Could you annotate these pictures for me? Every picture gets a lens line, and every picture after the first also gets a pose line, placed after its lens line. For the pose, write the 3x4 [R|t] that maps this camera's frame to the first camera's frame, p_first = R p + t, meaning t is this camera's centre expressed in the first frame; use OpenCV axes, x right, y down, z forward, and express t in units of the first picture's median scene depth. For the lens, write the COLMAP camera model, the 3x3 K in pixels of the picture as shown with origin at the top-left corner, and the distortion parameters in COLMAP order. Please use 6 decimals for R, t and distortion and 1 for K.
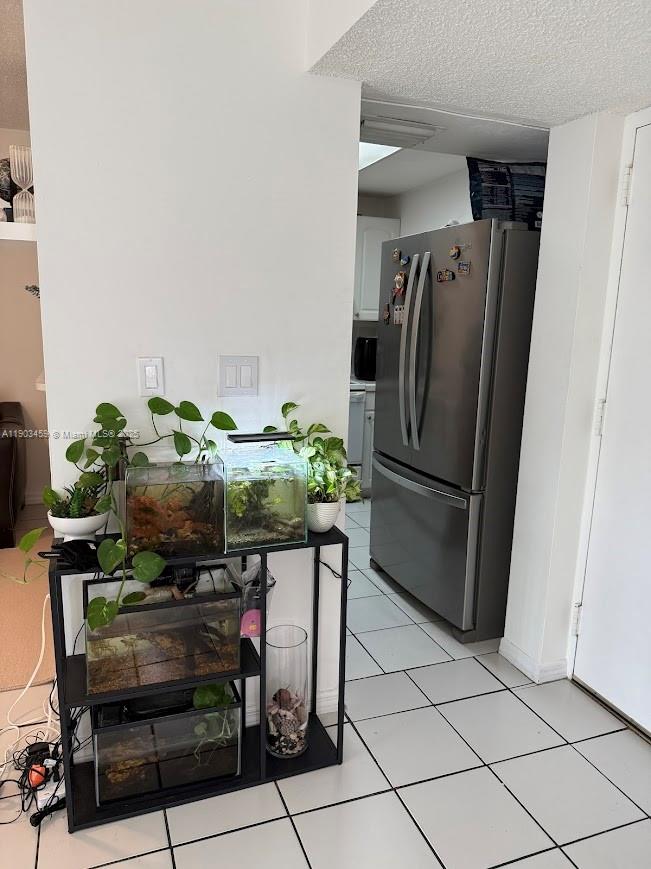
lens RADIAL K [[623.0, 0, 325.5], [0, 623.0, 434.5], [0, 0, 1]] dist [0.003670, -0.000372]
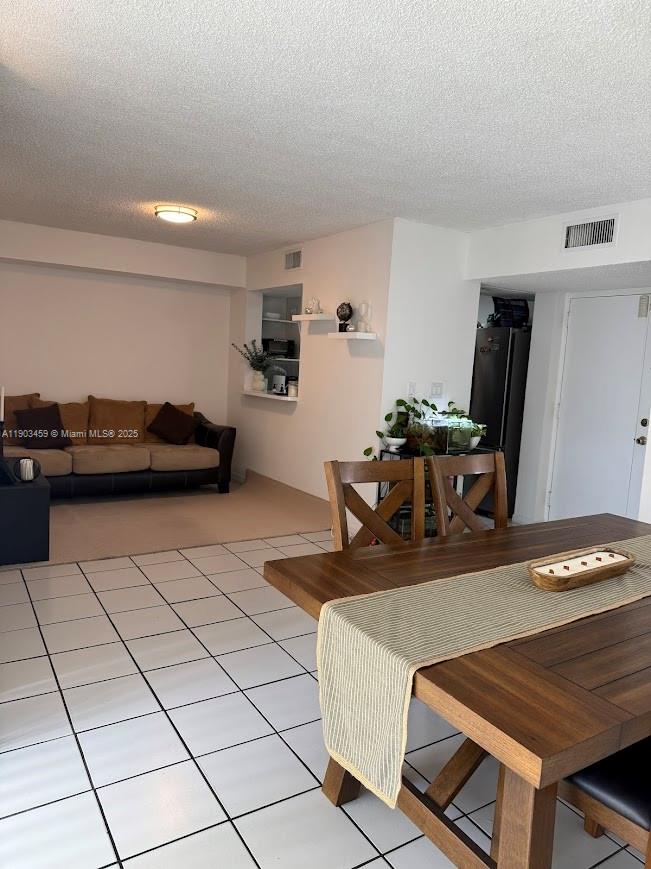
lens RADIAL K [[623.0, 0, 325.5], [0, 623.0, 434.5], [0, 0, 1]] dist [0.003670, -0.000372]
pose [[0.981601, 0.001589, 0.190936, -0.988384], [0.010307, 0.998067, -0.061291, 0.220481], [-0.190664, 0.062131, 0.979687, -1.303441]]
